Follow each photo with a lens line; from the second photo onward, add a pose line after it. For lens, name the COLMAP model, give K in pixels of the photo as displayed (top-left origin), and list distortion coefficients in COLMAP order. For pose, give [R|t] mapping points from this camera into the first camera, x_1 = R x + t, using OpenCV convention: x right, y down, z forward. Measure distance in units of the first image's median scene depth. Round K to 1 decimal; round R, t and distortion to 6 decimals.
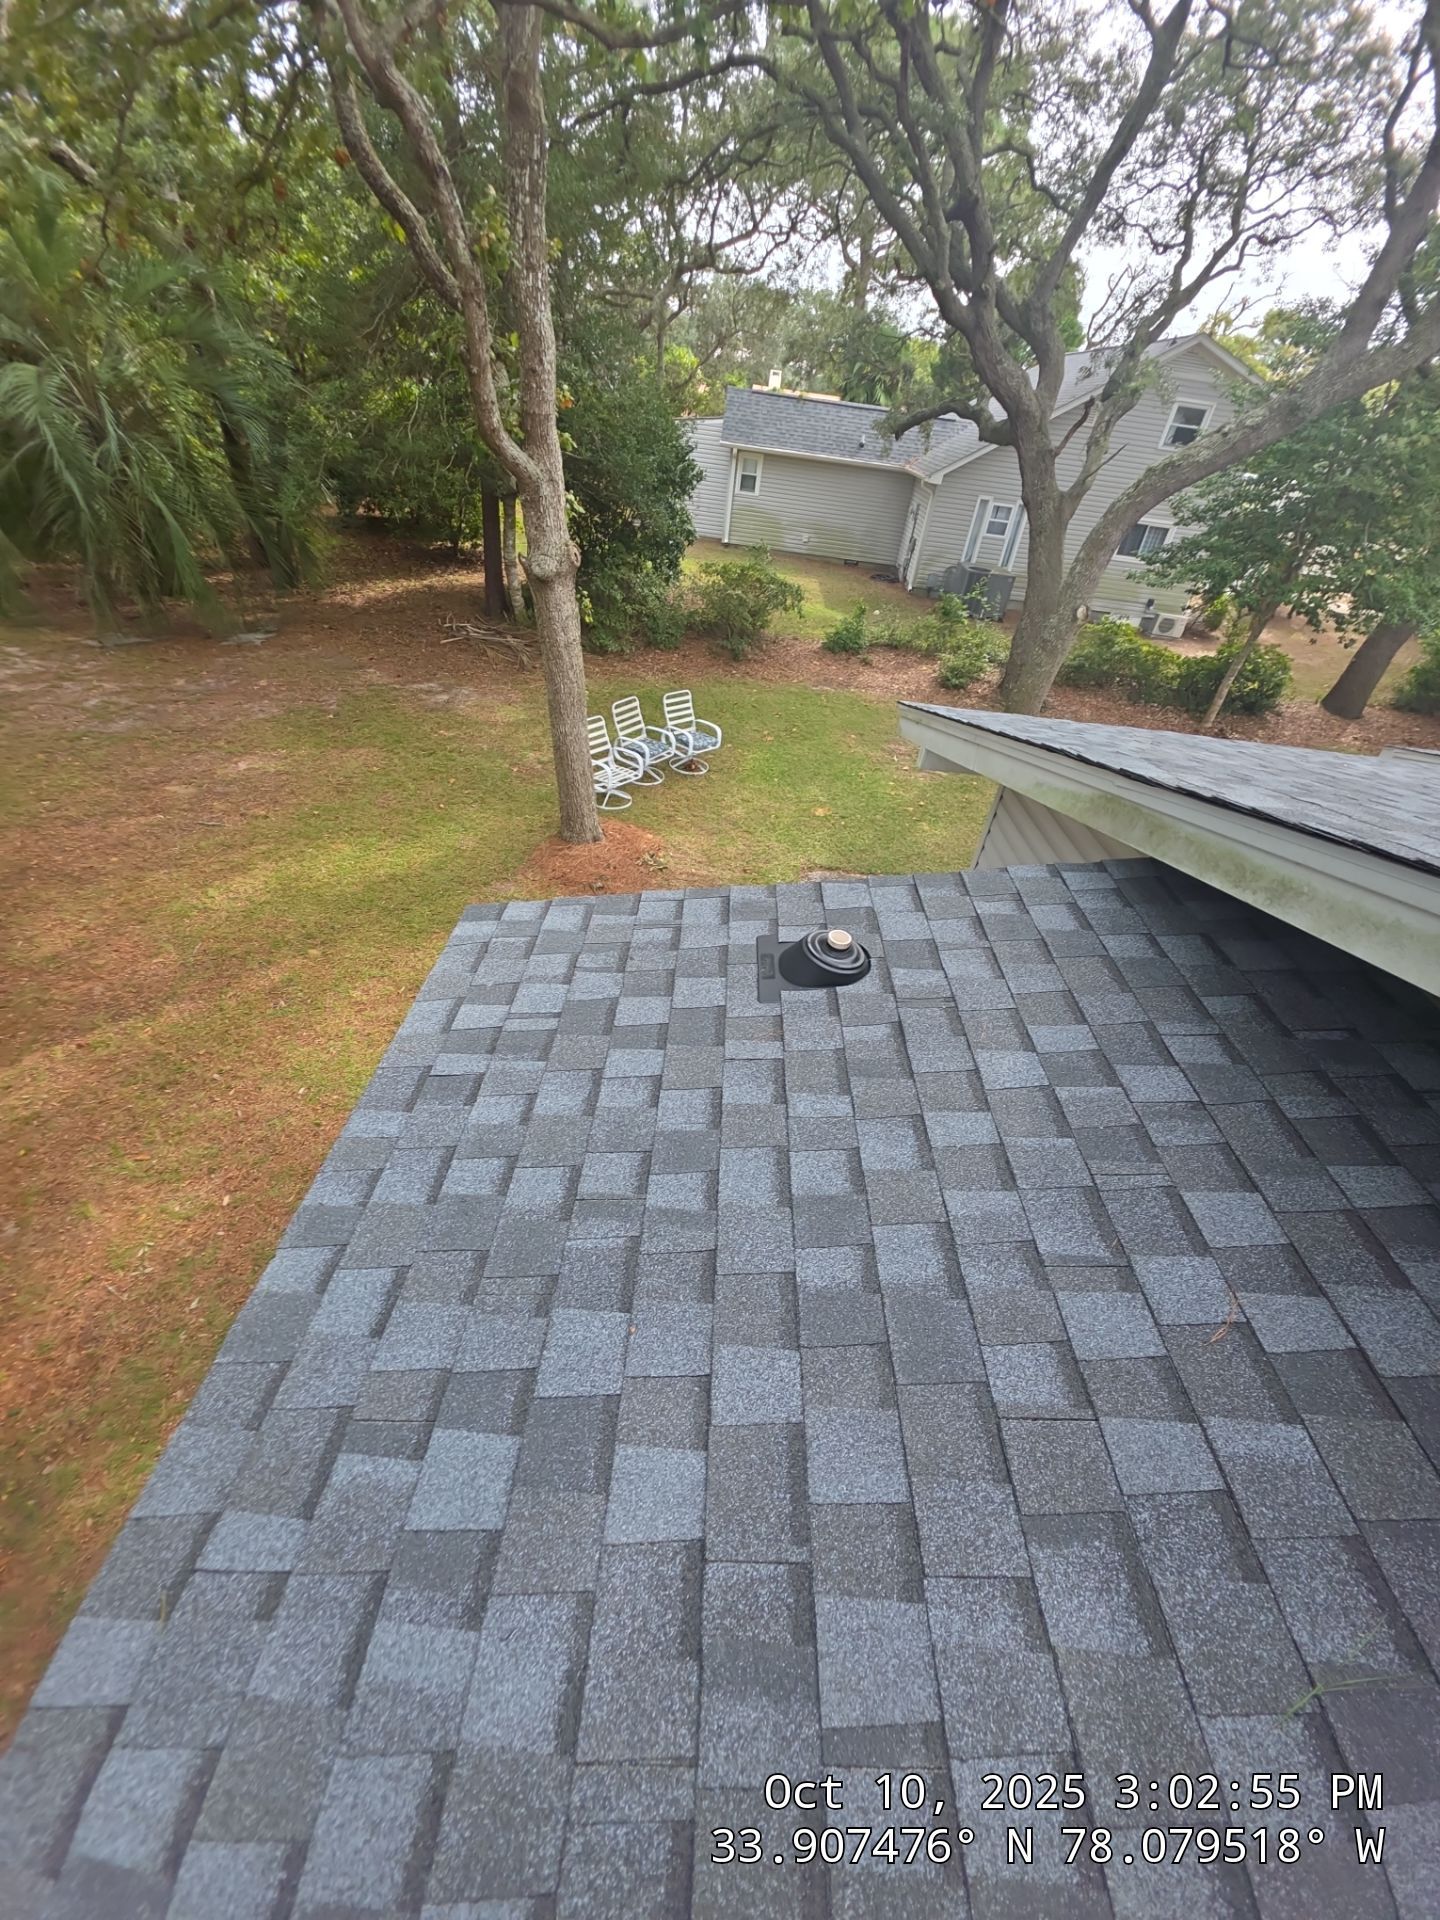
lens RADIAL K [[759.2, 0, 723.7], [0, 759.2, 967.0], [0, 0, 1]] dist [0.014135, -0.007894]
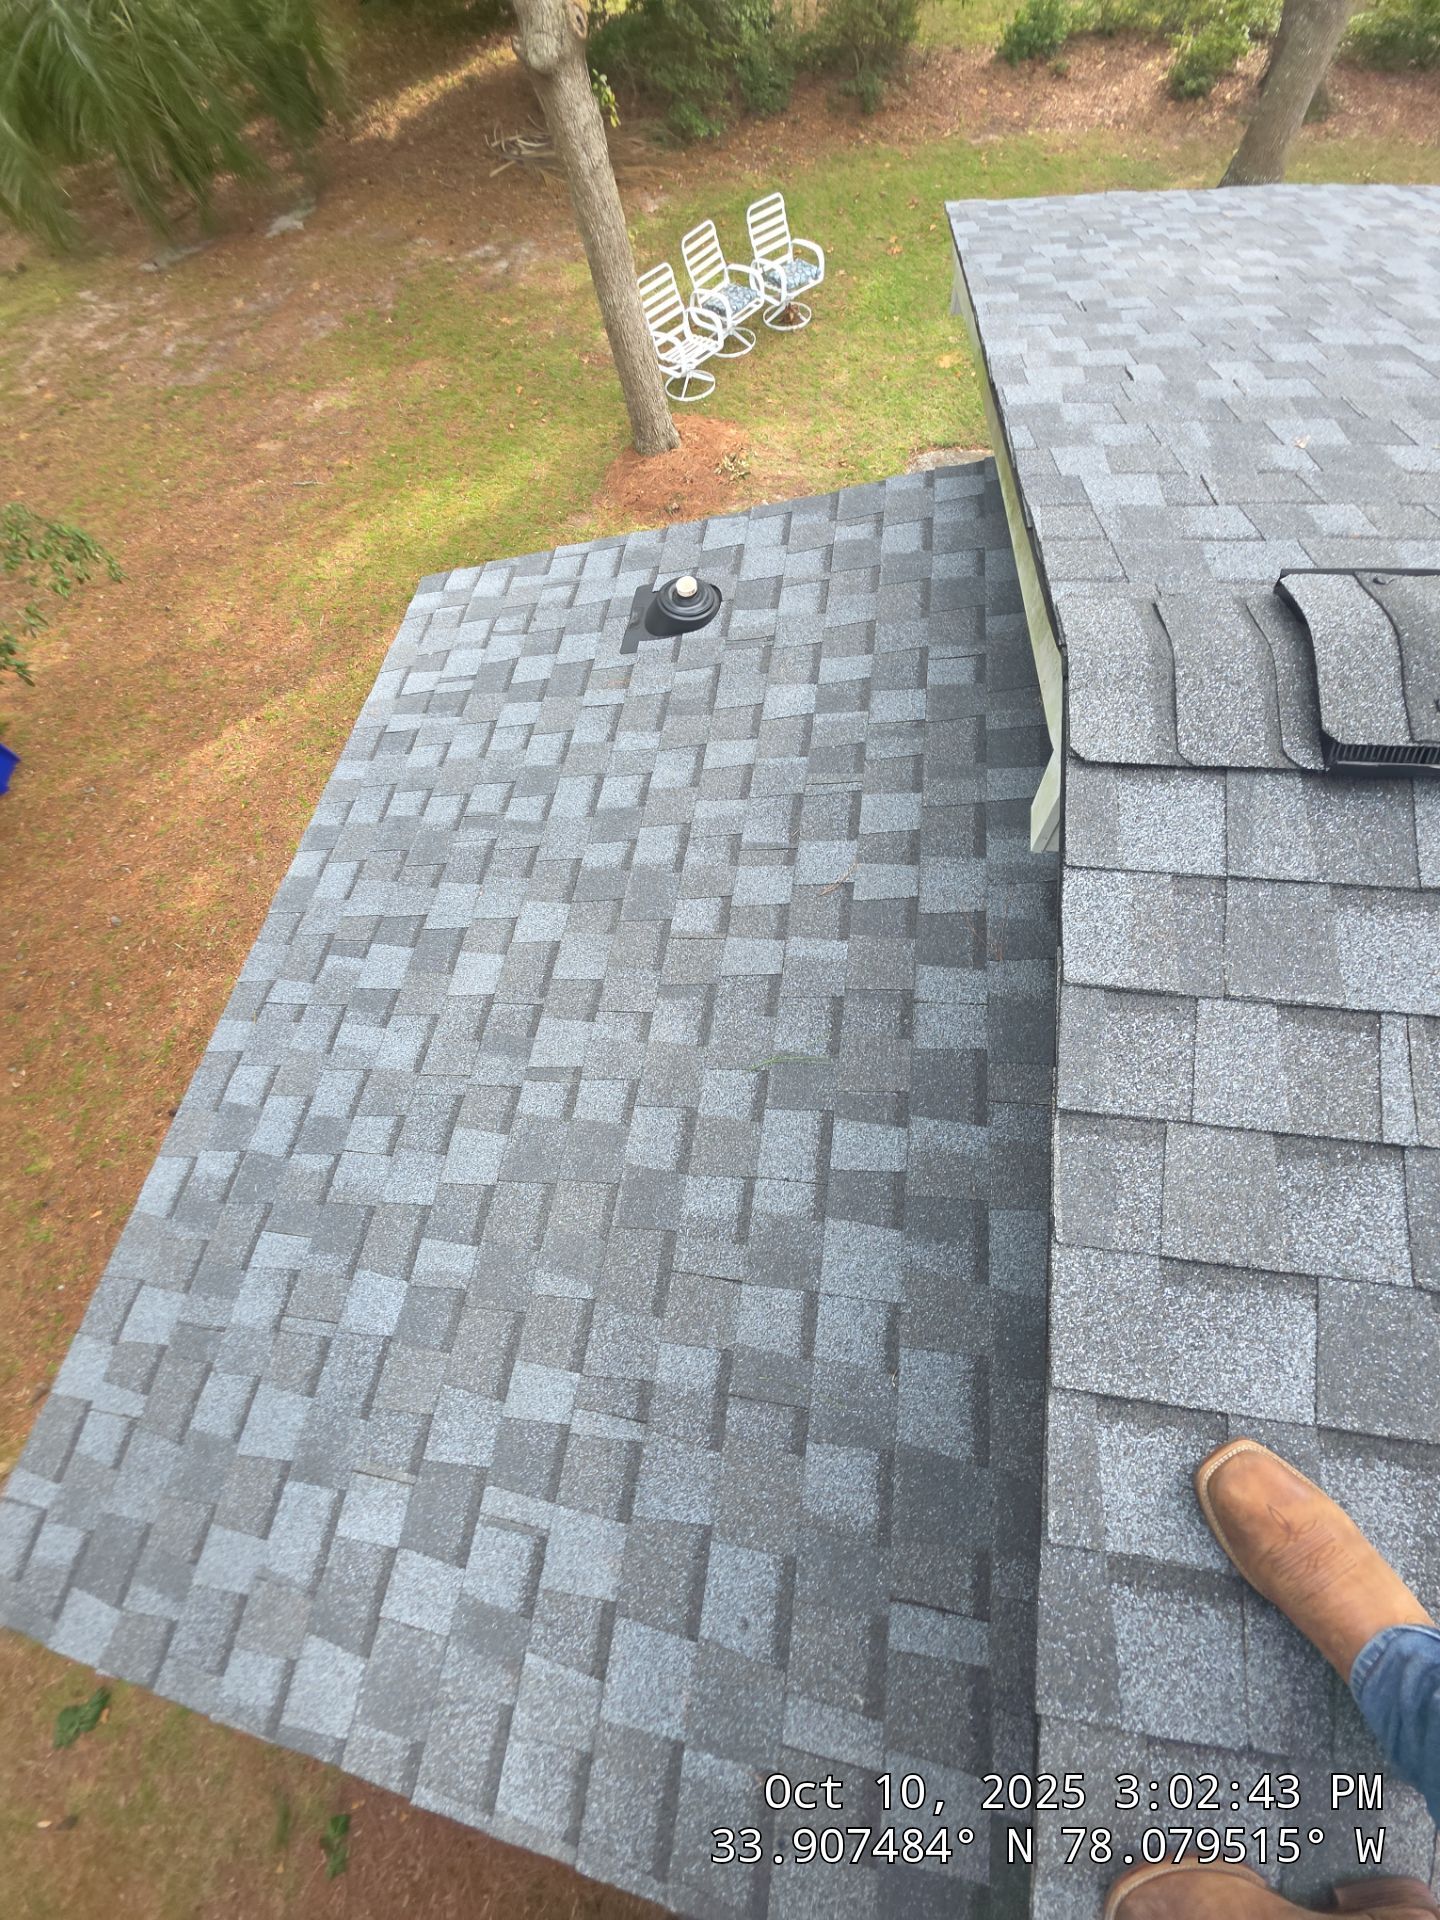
lens RADIAL K [[759.2, 0, 723.7], [0, 759.2, 967.0], [0, 0, 1]] dist [0.014135, -0.007894]
pose [[0.972564, 0.015006, -0.232150, 0.618765], [0.090483, 0.894939, 0.436917, -0.026035], [0.214317, -0.445936, 0.869028, -0.277348]]
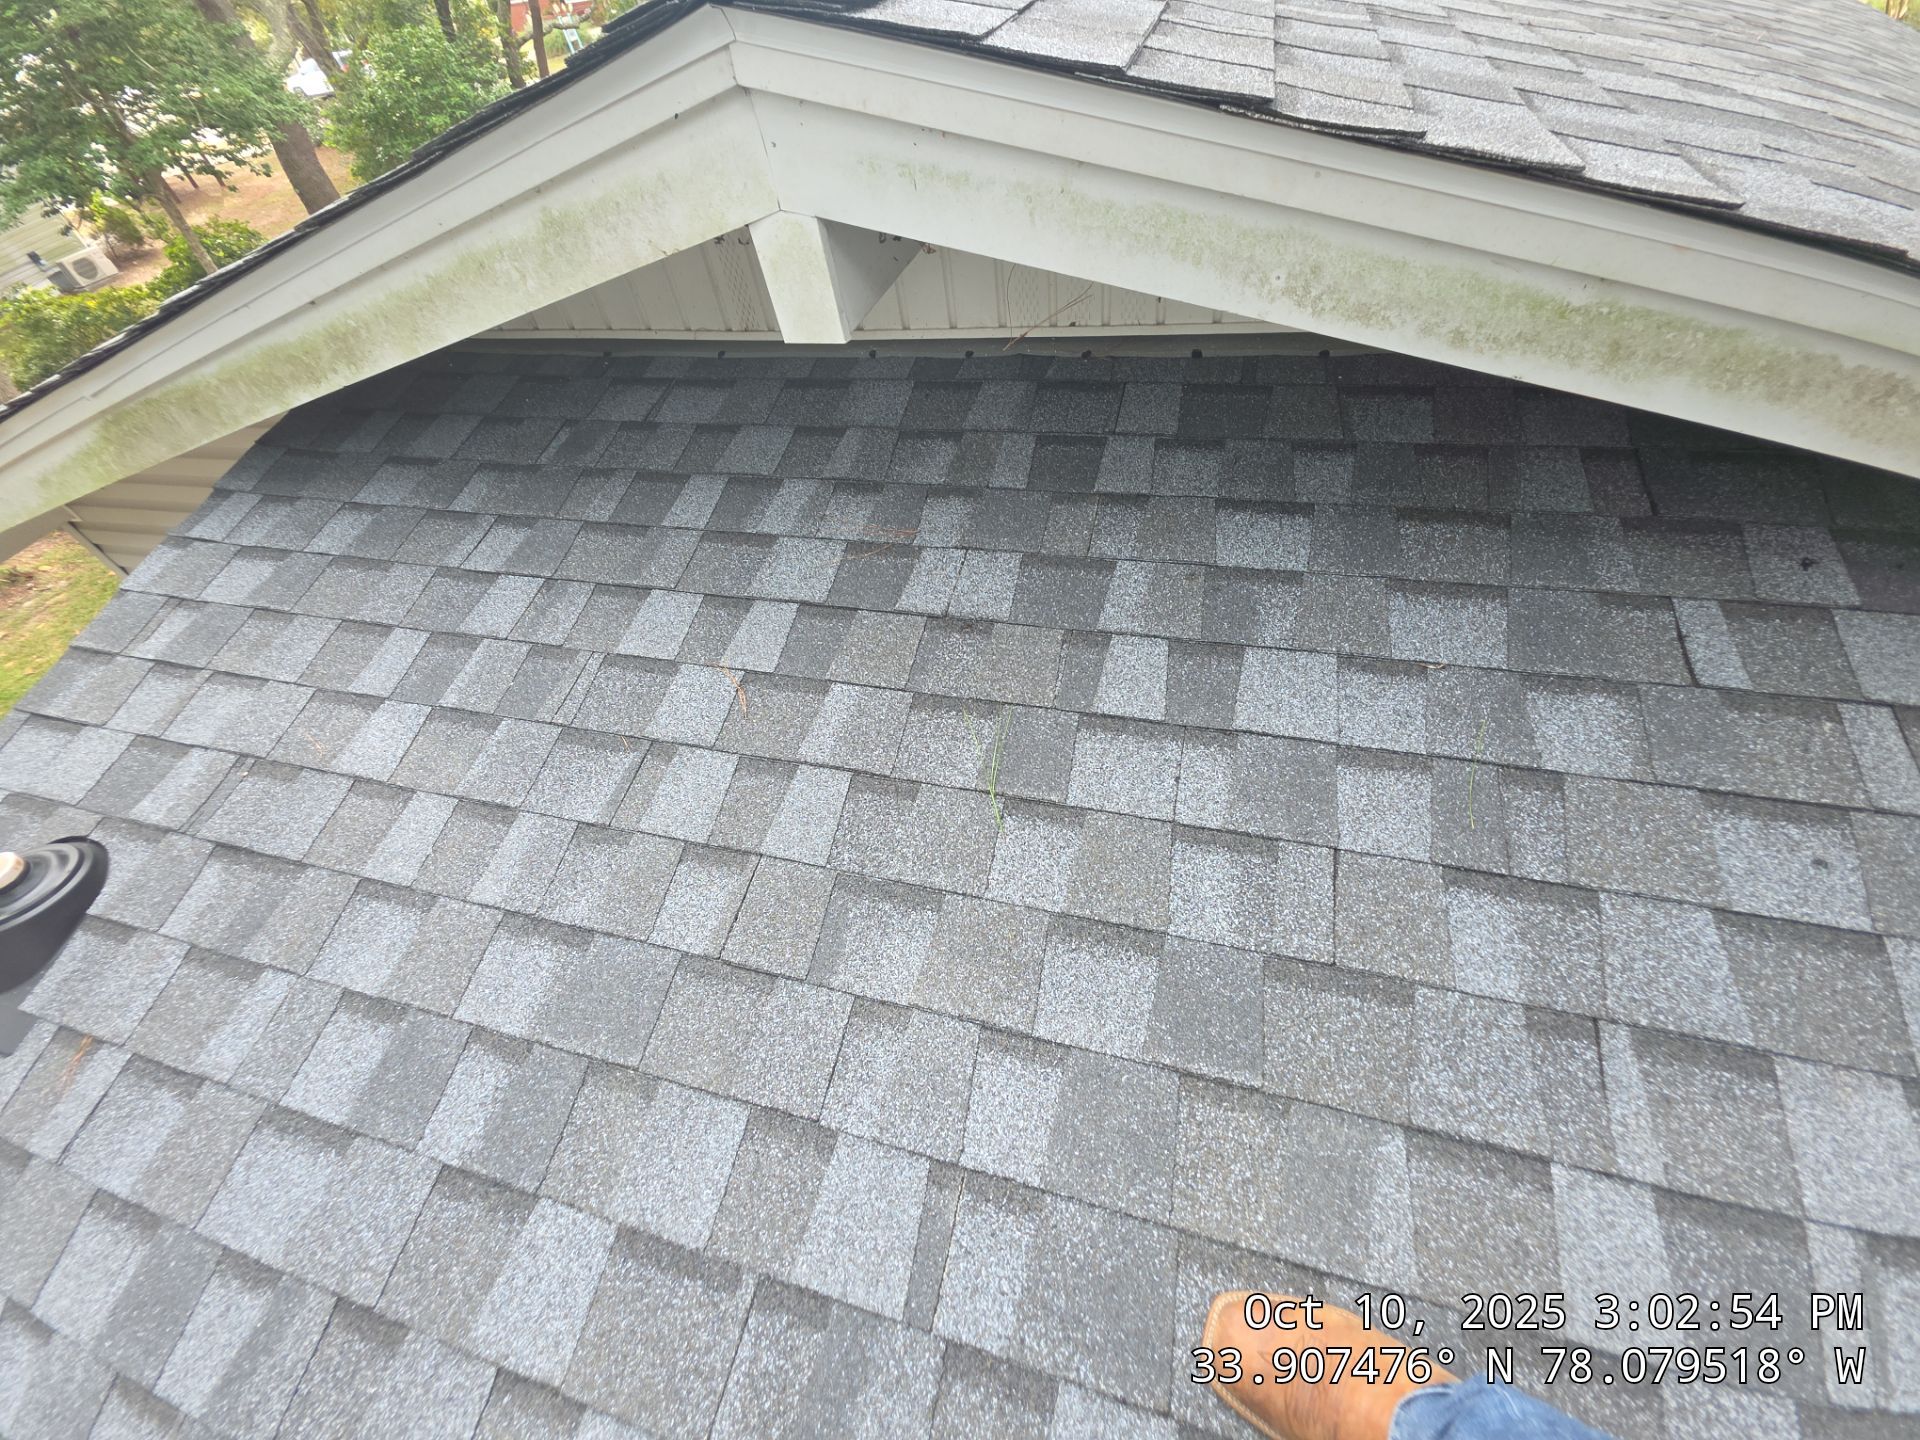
lens RADIAL K [[759.2, 0, 966.0], [0, 759.2, 715.3], [0, 0, 1]] dist [0.014135, -0.007894]
pose [[0.222396, -0.813137, 0.537911, 0.135825], [0.692886, 0.519967, 0.499543, 0.158146], [-0.685893, 0.261615, 0.679050, 0.116131]]
